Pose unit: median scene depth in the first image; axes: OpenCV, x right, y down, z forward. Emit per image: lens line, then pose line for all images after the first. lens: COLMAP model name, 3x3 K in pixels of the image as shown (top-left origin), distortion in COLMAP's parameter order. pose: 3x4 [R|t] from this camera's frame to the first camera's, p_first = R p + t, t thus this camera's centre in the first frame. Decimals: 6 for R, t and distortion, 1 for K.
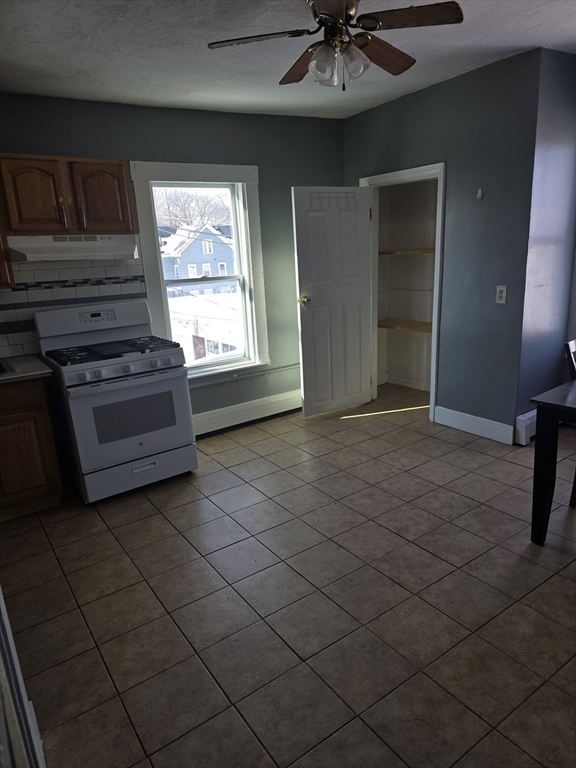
lens RADIAL K [[510.9, 0, 301.5], [0, 510.9, 388.0], [0, 0, 1]] dist [0.084565, -0.074145]
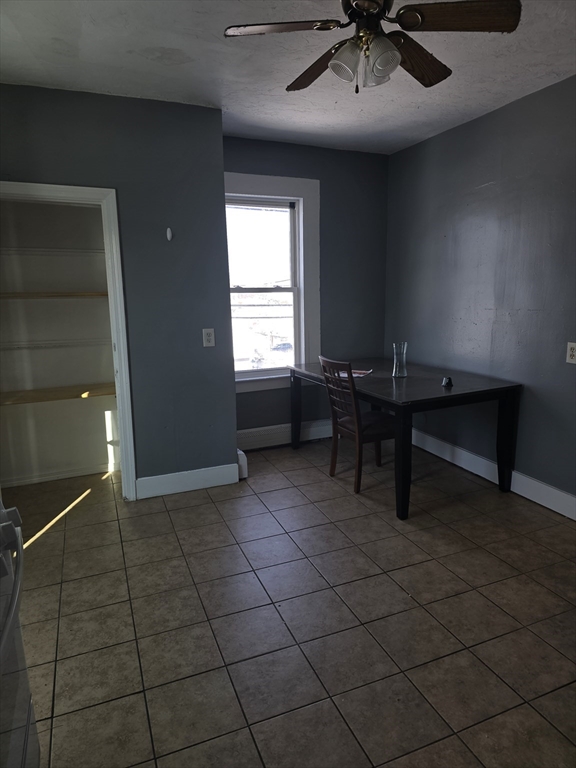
lens RADIAL K [[510.9, 0, 301.5], [0, 510.9, 388.0], [0, 0, 1]] dist [0.084565, -0.074145]
pose [[0.219492, -0.130469, 0.966851, -0.565113], [0.265699, 0.961552, 0.069436, -0.114371], [-0.938737, 0.241651, 0.245719, 0.648595]]
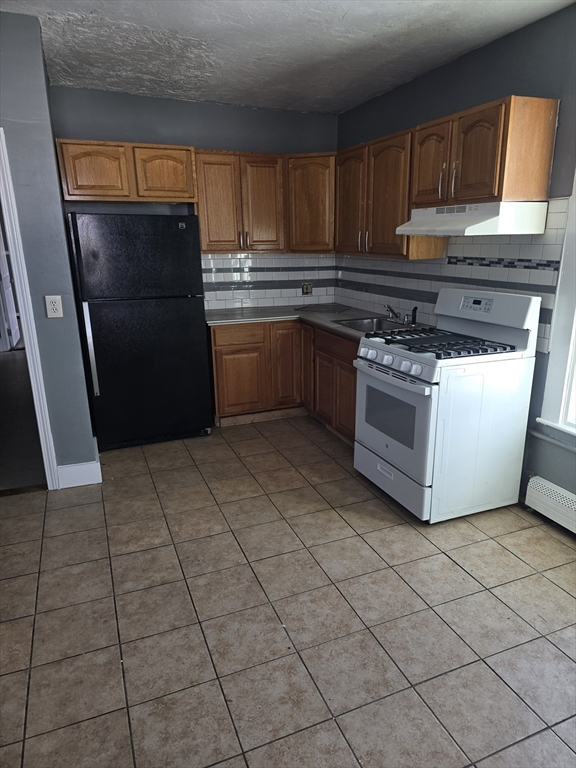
lens RADIAL K [[510.9, 0, 301.5], [0, 510.9, 388.0], [0, 0, 1]] dist [0.084565, -0.074145]
pose [[-0.211412, 0.320892, -0.923219, 0.494635], [-0.246781, 0.896440, 0.368096, -0.264680], [0.945730, 0.305653, -0.110328, 0.905443]]
